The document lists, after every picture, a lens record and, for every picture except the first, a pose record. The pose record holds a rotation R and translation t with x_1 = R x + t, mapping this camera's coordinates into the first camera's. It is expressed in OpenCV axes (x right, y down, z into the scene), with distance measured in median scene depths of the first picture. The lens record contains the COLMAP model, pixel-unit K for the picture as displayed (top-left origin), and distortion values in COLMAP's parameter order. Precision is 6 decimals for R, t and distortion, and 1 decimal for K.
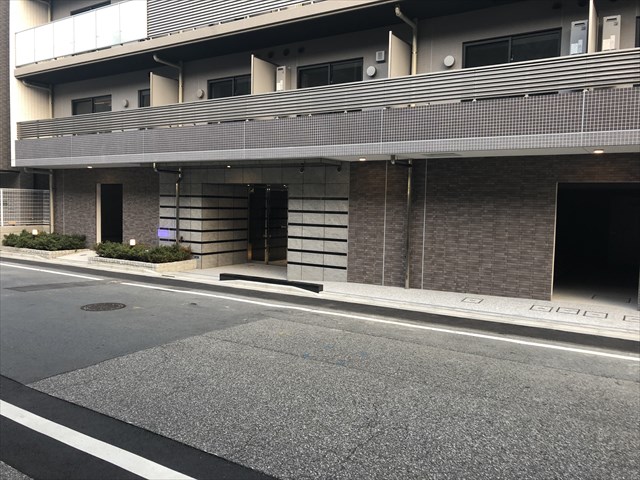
lens RADIAL K [[532.0, 0, 320.0], [0, 532.0, 240.0], [0, 0, 1]] dist [0.019482, -0.015106]
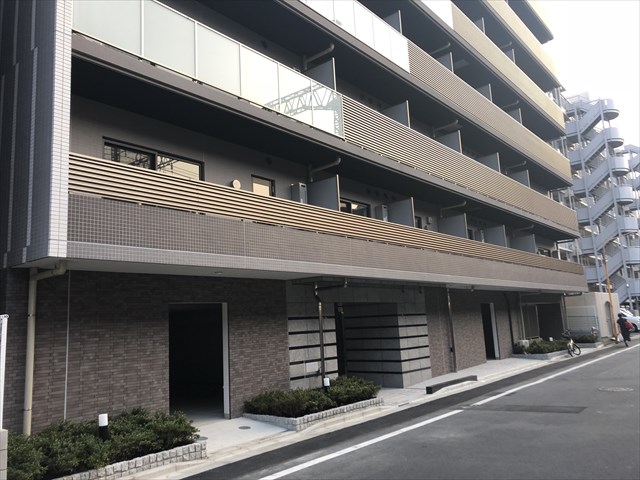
lens RADIAL K [[539.3, 0, 320.0], [0, 539.3, 240.0], [0, 0, 1]] dist [0.056886, -0.002503]
pose [[0.105676, 0.123734, 0.986673, -1.118661], [0.114854, 0.984069, -0.135708, -0.088675], [-0.987745, 0.127665, 0.089781, 0.925071]]
